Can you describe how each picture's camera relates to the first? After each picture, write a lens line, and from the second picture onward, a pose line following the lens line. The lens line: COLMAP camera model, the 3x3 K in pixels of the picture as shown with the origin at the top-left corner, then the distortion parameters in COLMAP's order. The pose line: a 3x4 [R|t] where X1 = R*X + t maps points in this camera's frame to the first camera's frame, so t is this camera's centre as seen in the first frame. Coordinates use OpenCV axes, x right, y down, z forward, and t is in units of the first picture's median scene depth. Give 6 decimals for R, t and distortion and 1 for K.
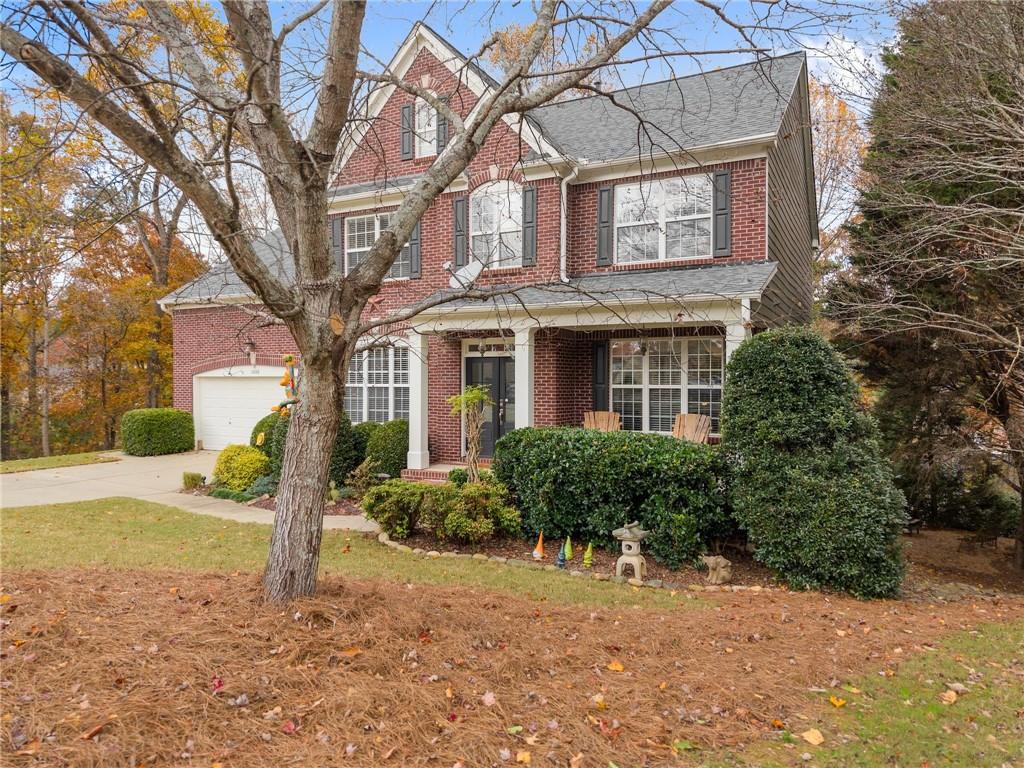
lens RADIAL K [[694.8, 0, 512.0], [0, 694.8, 384.0], [0, 0, 1]] dist [0.026752, -0.081541]
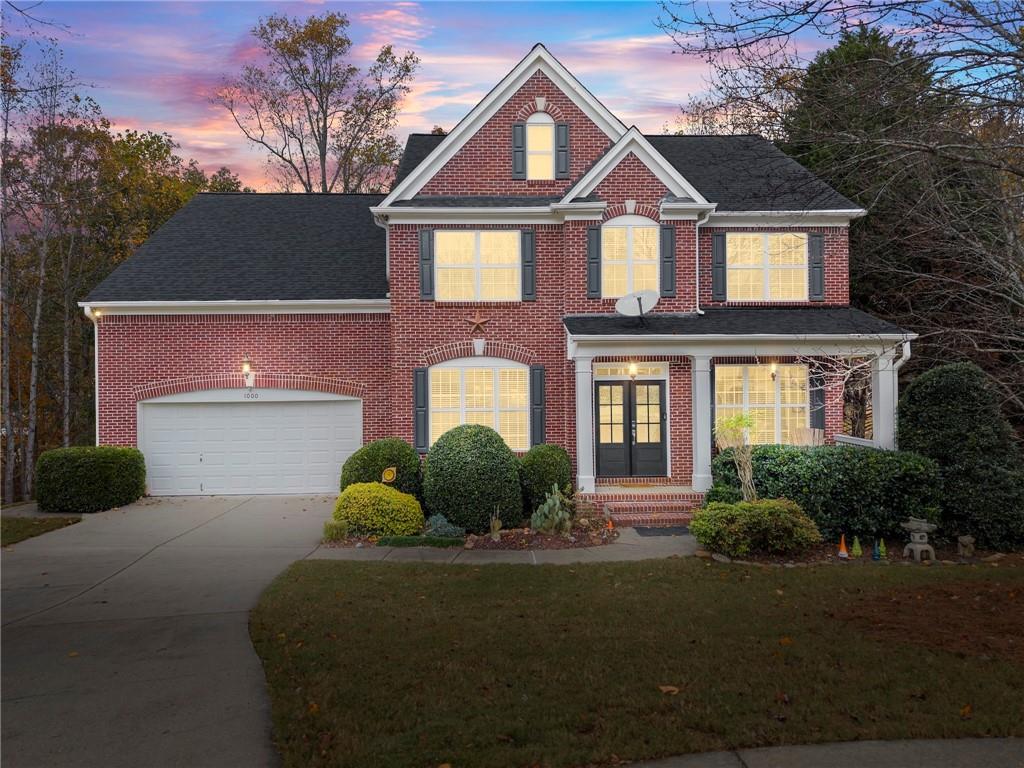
lens RADIAL K [[694.8, 0, 512.0], [0, 694.8, 384.0], [0, 0, 1]] dist [0.026752, -0.081541]
pose [[0.864519, -0.007800, 0.502539, -0.661428], [0.013952, 0.999867, -0.008482, -0.025916], [-0.502406, 0.014345, 0.864513, 0.164795]]
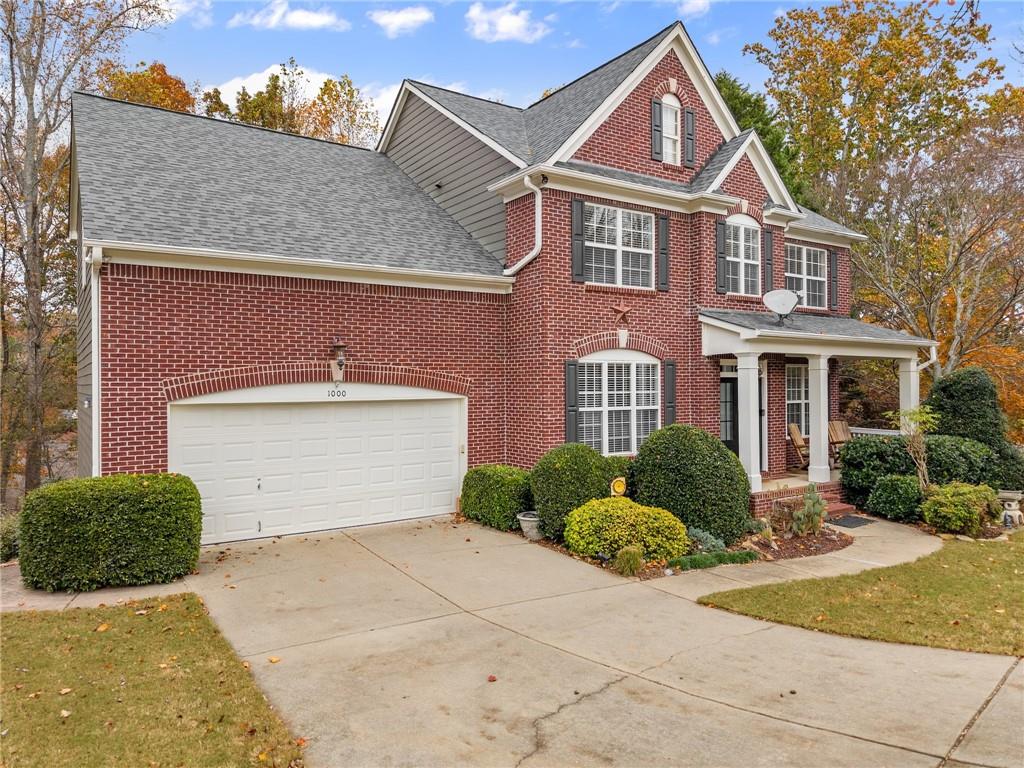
lens RADIAL K [[675.1, 0, 512.0], [0, 675.1, 384.0], [0, 0, 1]] dist [-0.006130, -0.009769]
pose [[0.497721, 0.000226, 0.867337, -1.022360], [0.012894, 0.999888, -0.007660, -0.024712], [-0.867242, 0.014996, 0.497662, 0.737793]]
